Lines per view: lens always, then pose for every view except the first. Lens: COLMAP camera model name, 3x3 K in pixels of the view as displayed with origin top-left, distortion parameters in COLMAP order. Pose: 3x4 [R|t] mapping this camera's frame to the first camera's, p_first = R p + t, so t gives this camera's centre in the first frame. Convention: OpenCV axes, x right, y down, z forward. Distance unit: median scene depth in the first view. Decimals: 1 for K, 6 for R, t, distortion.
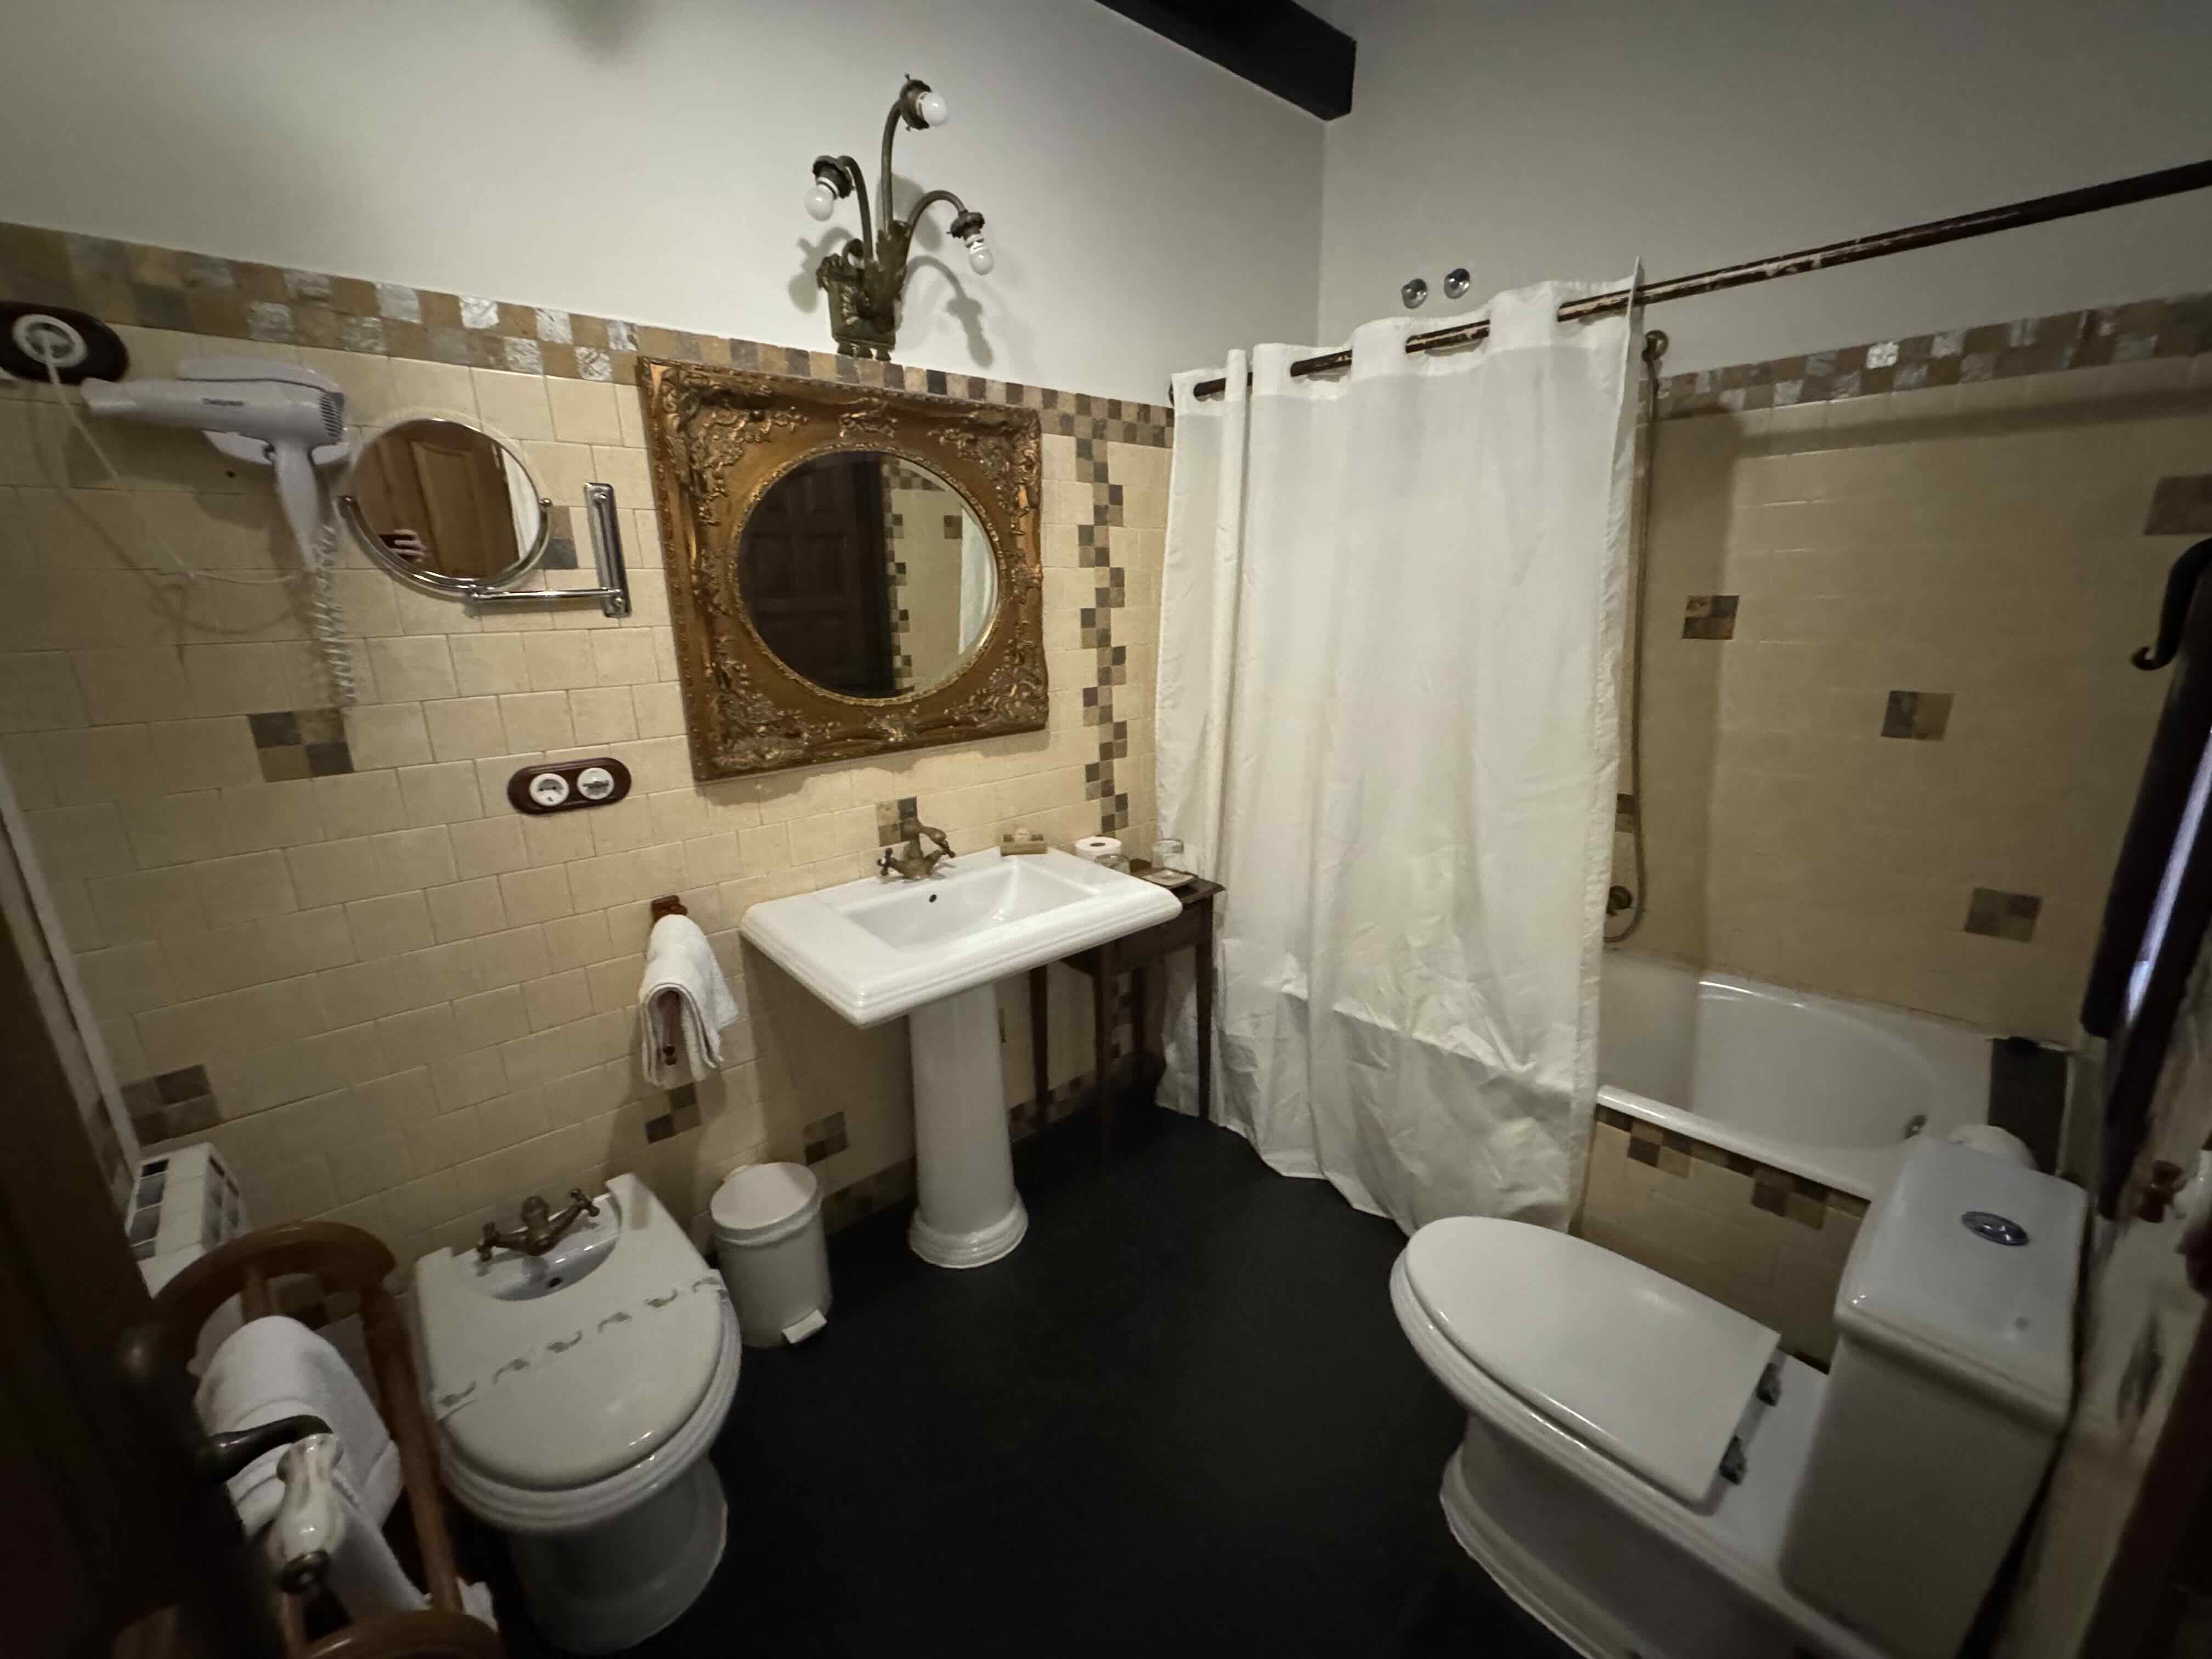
lens RADIAL K [[891.8, 0, 1109.2], [0, 891.8, 820.8], [0, 0, 1]] dist [-0.003241, -0.000098]
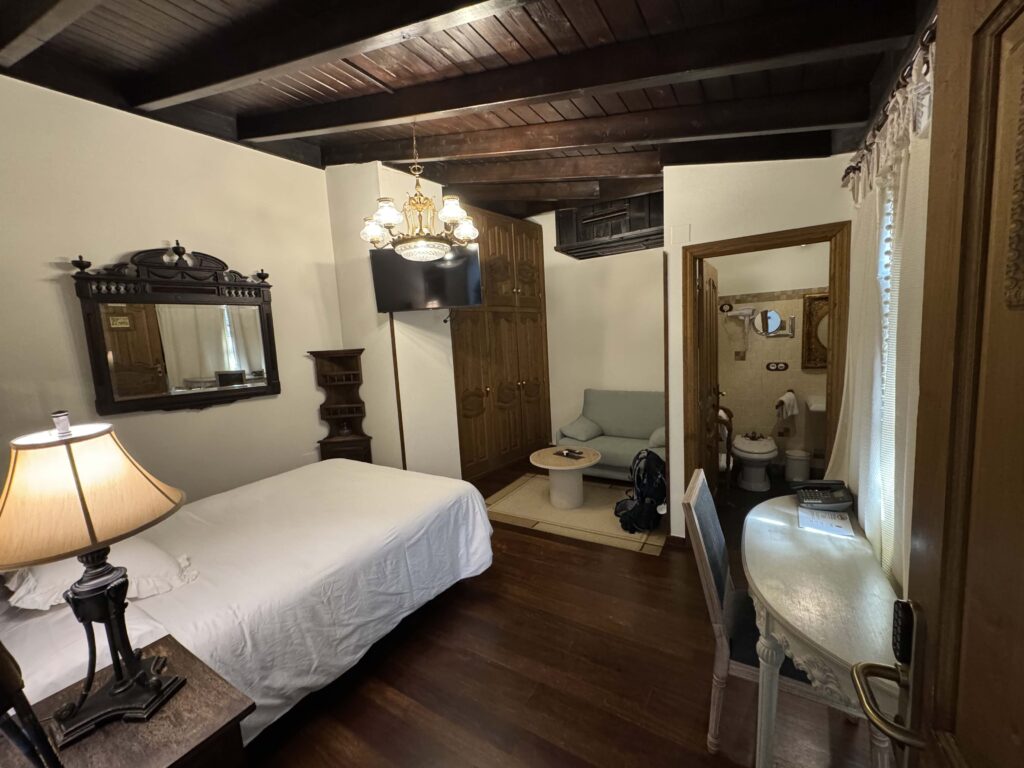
lens RADIAL K [[412.9, 0, 512.6], [0, 412.9, 384.4], [0, 0, 1]] dist [-0.003241, -0.000098]
pose [[0.282700, 0.103595, -0.953598, 1.778313], [-0.206382, 0.977436, 0.045002, 0.368261], [0.936743, 0.184083, 0.297702, -1.677156]]
